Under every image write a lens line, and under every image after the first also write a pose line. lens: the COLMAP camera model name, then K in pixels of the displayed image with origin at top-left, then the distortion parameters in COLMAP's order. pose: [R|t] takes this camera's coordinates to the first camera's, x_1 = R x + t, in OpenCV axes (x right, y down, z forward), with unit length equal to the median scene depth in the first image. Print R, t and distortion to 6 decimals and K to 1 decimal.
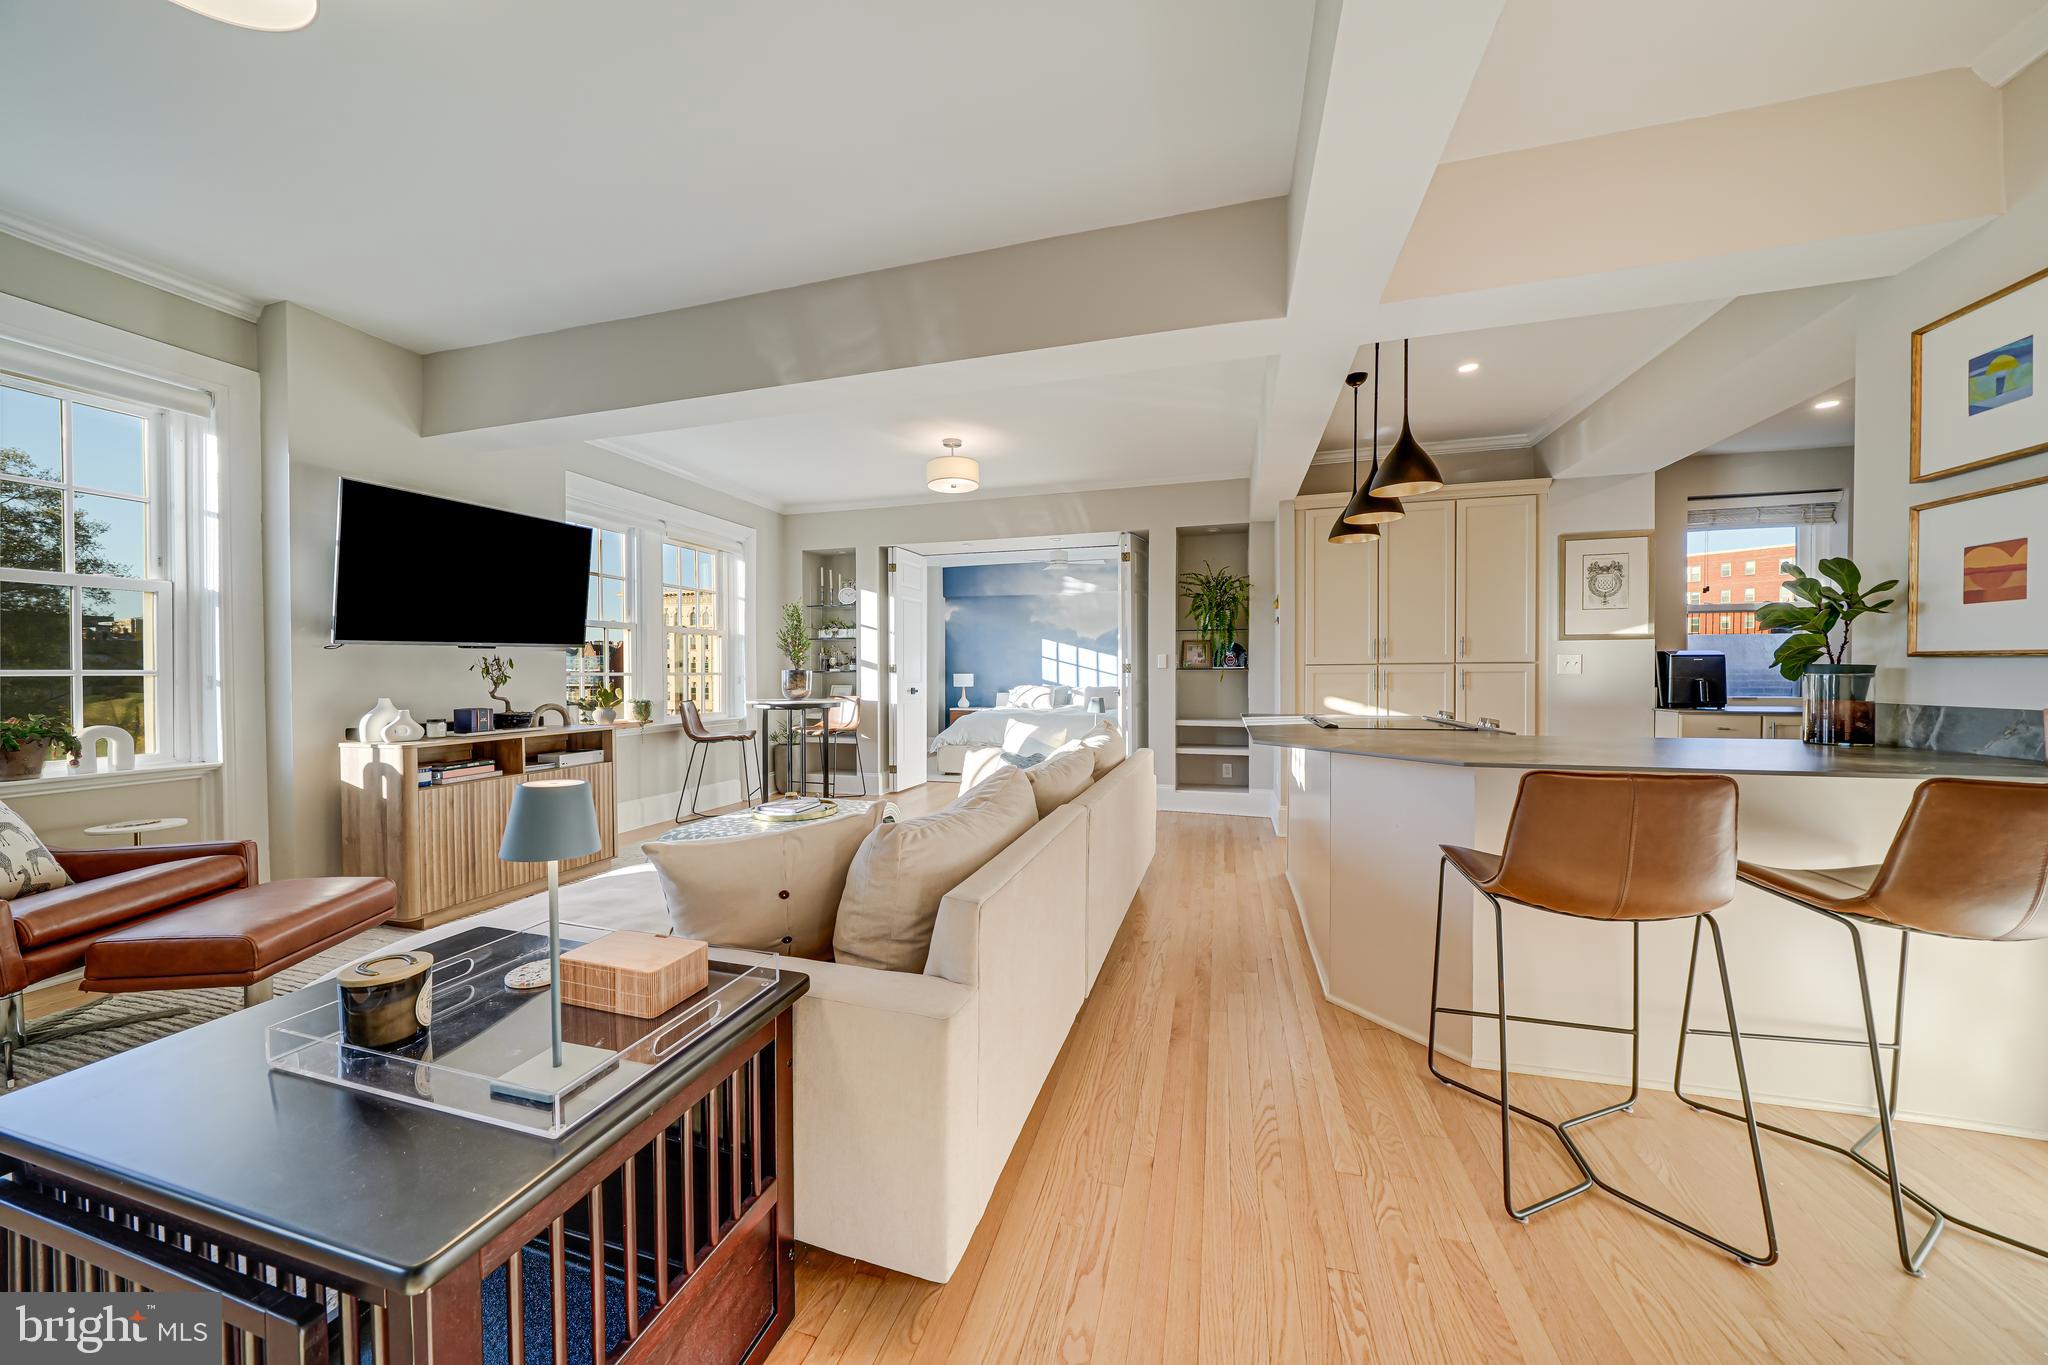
lens RADIAL K [[690.4, 0, 1031.1], [0, 690.4, 683.8], [0, 0, 1]] dist [-0.002087, -0.000057]
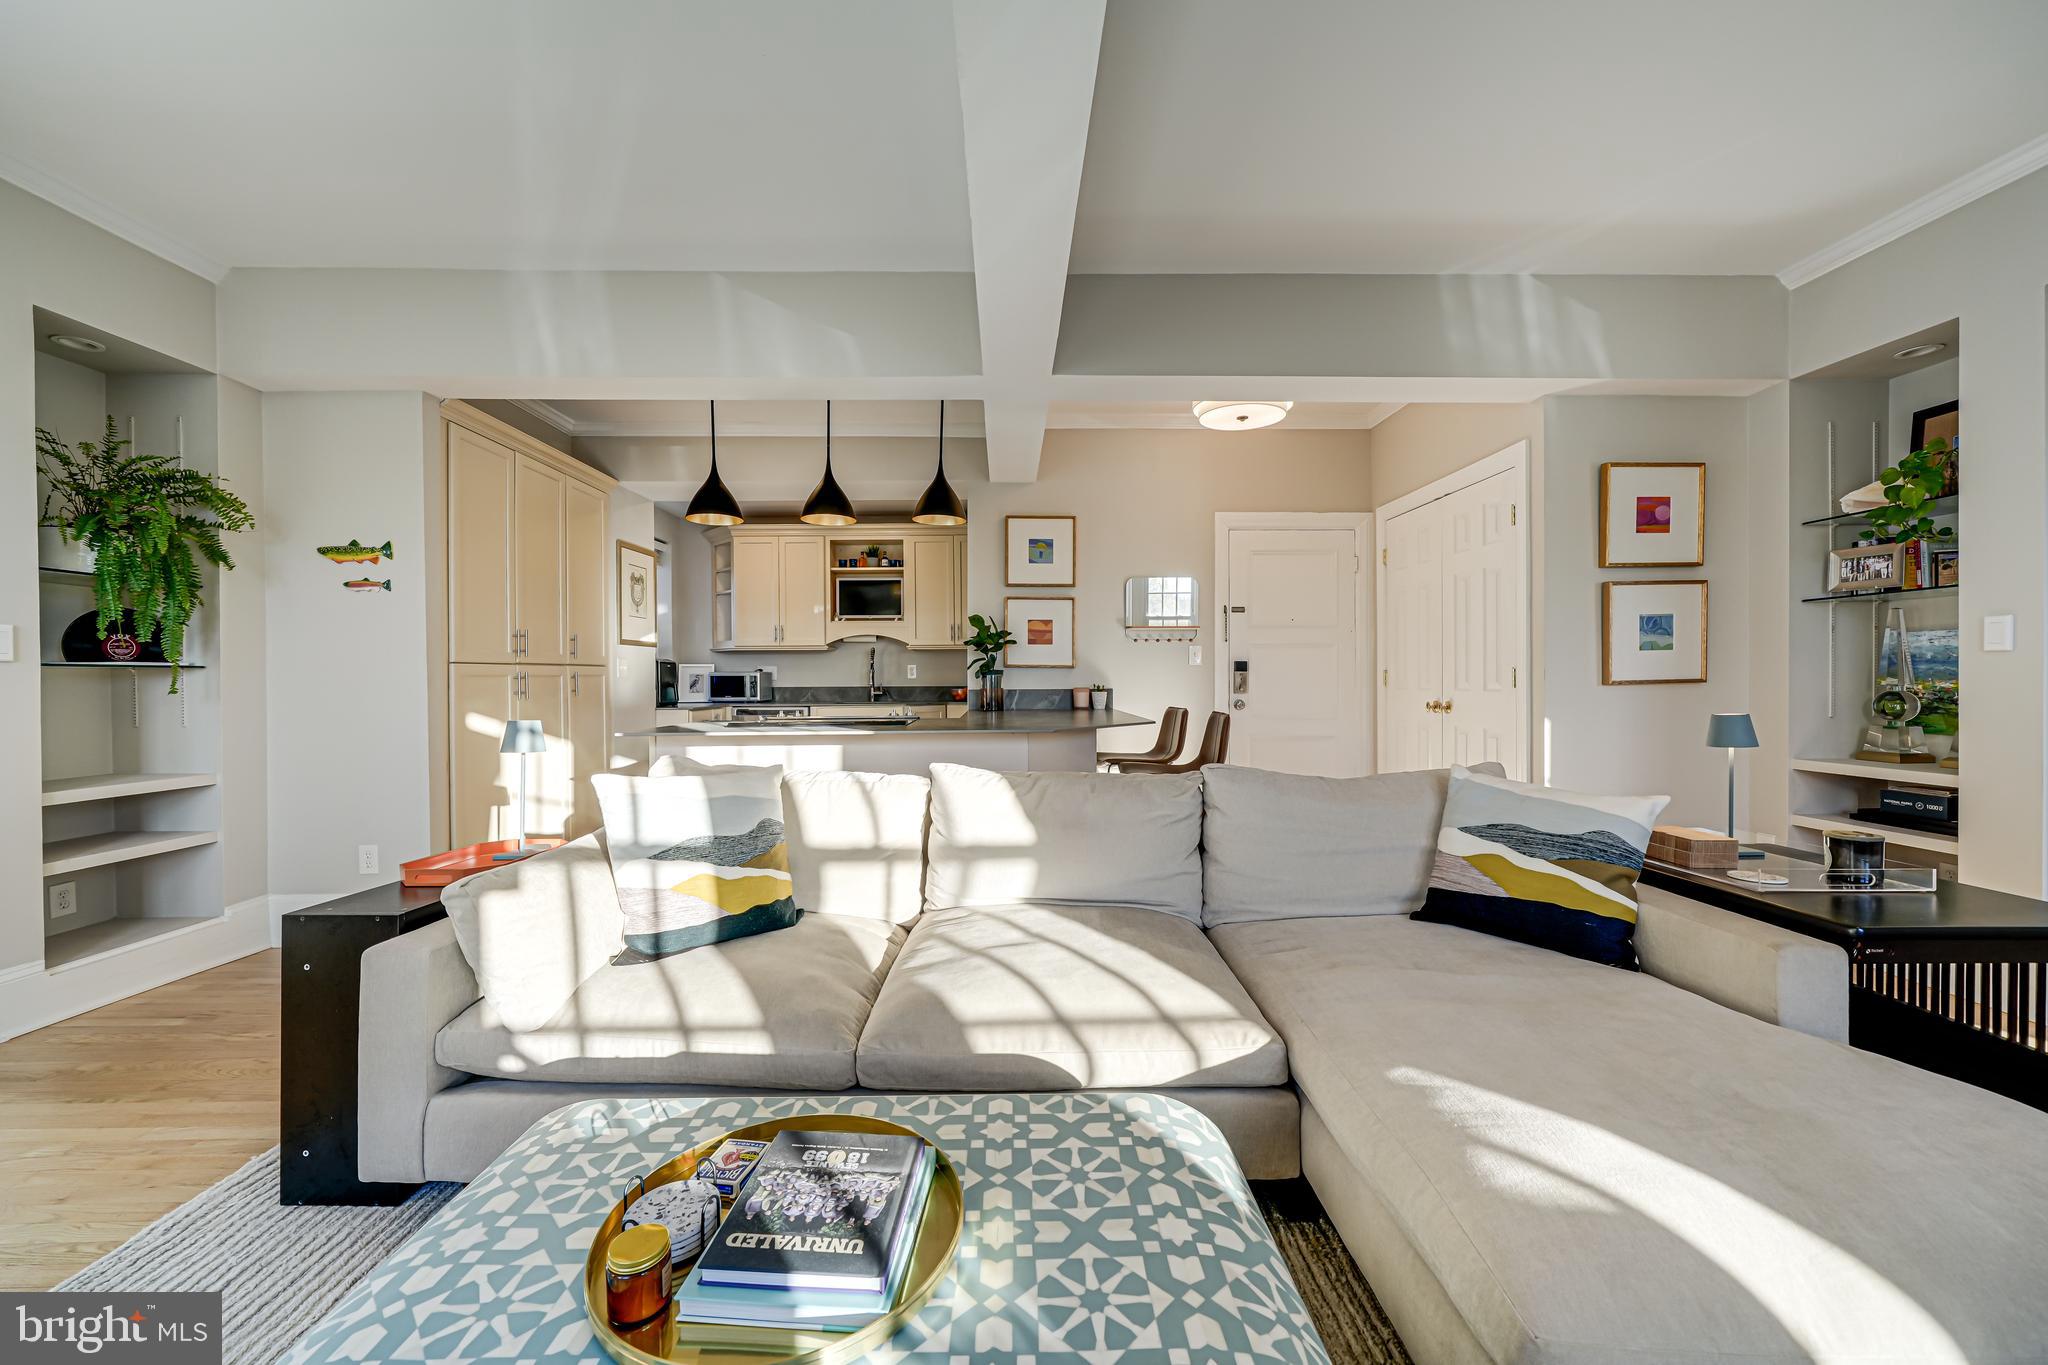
lens RADIAL K [[767.4, 0, 1012.7], [0, 767.4, 685.1], [0, 0, 1]] dist [0.003407, 0.000018]
pose [[-0.267227, -0.003794, 0.963626, -0.571834], [0.019839, 0.999759, 0.009438, -0.003195], [-0.963429, 0.021640, -0.267087, 0.907925]]
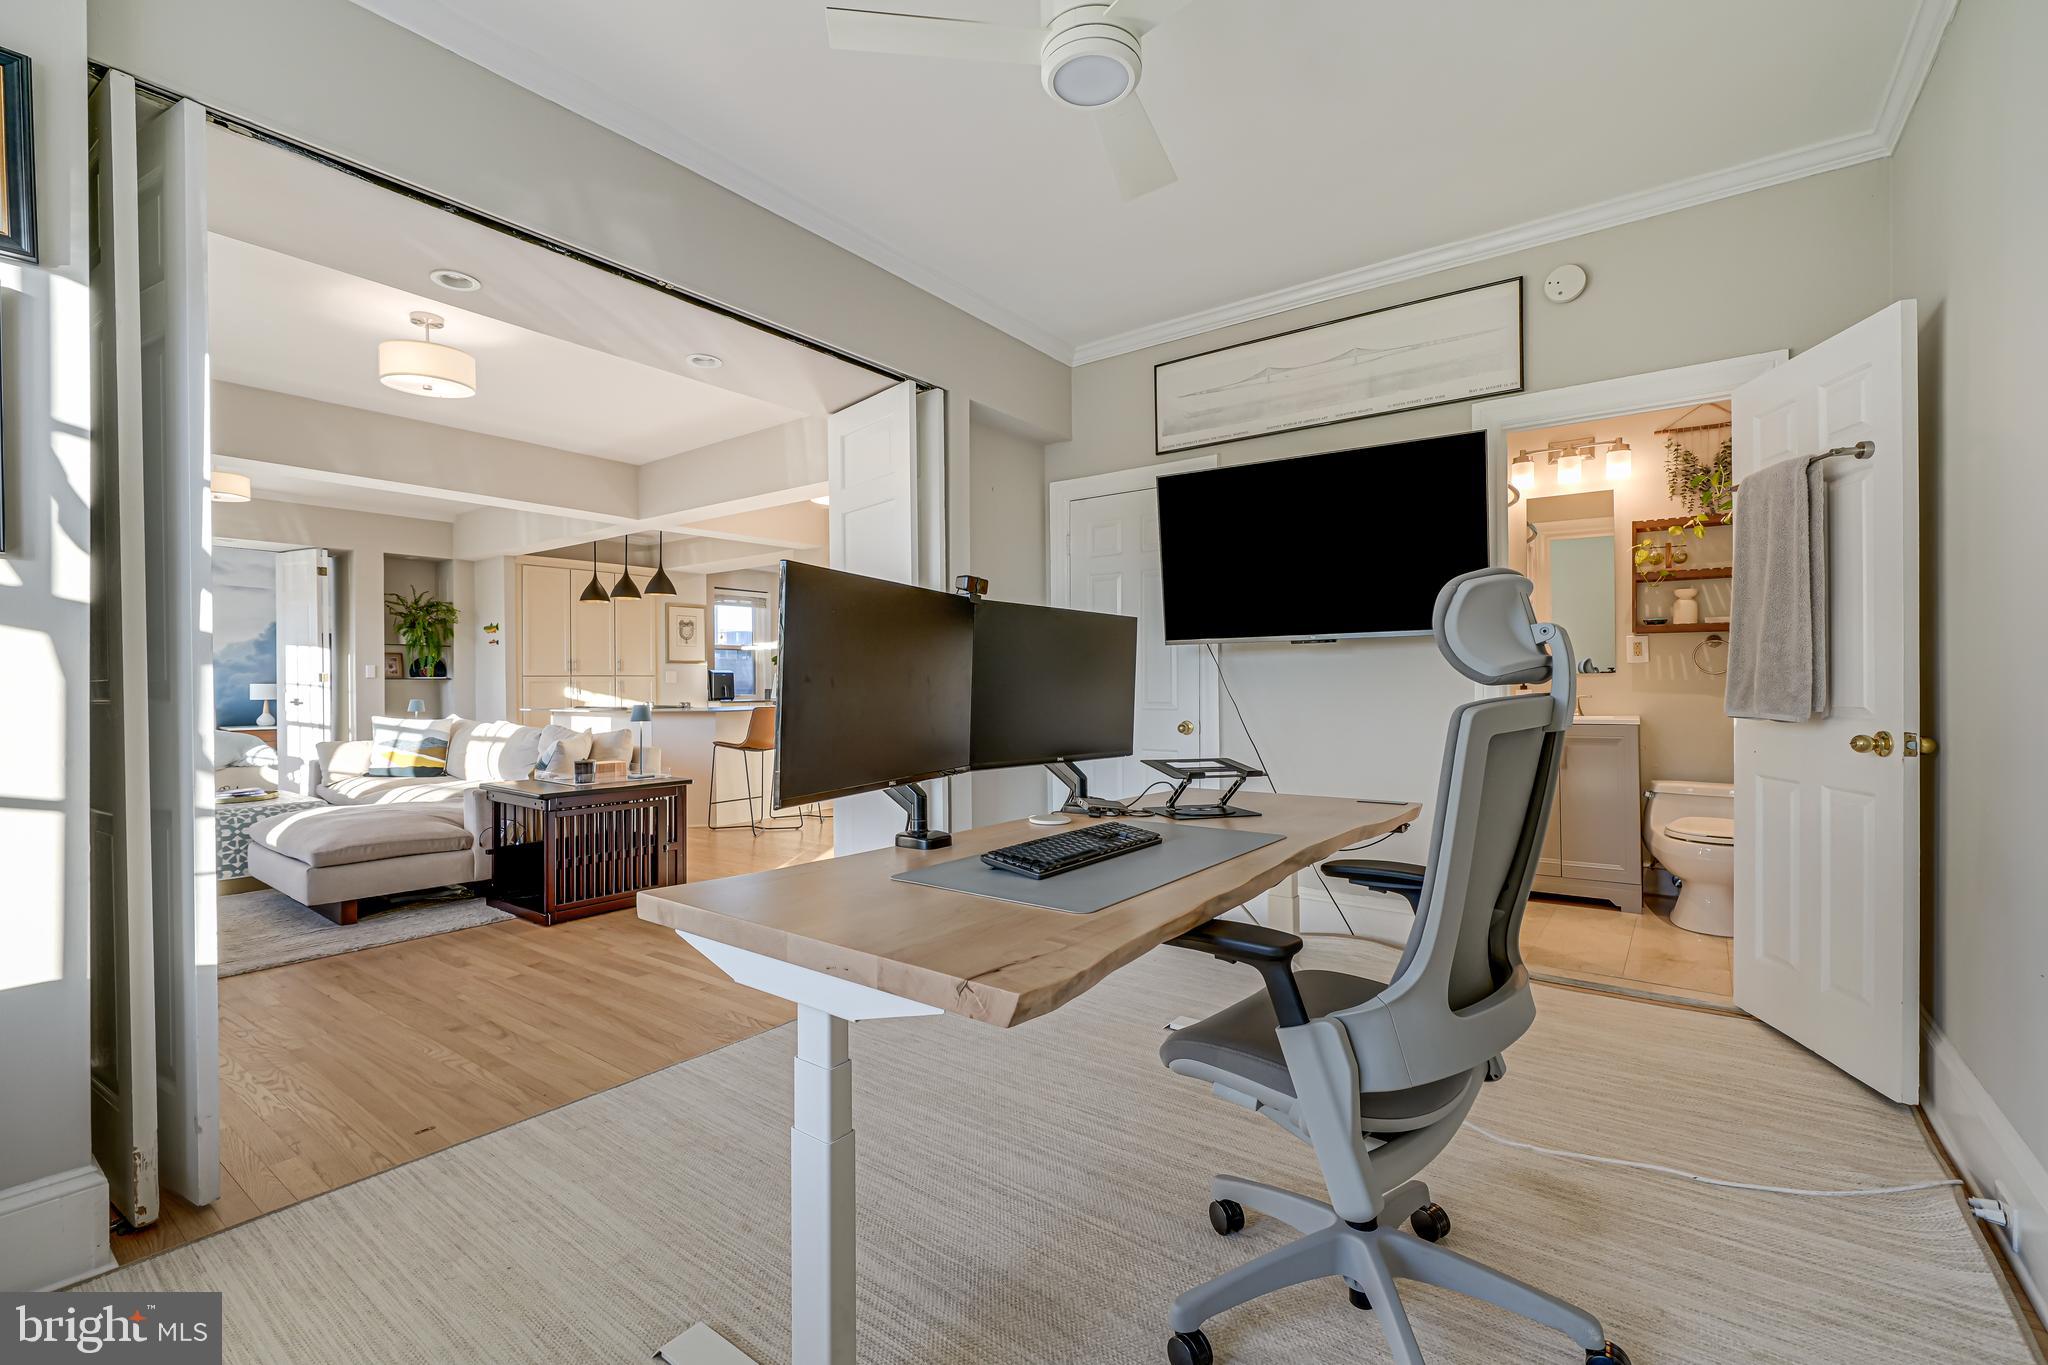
lens RADIAL K [[891.6, 0, 1033.4], [0, 891.6, 686.6], [0, 0, 1]] dist [0.002007, 0.000105]
pose [[0.347782, -0.002660, 0.937571, -1.232358], [0.016013, 0.999867, -0.003103, 0.021311], [-0.937438, 0.016093, 0.347779, -0.780496]]
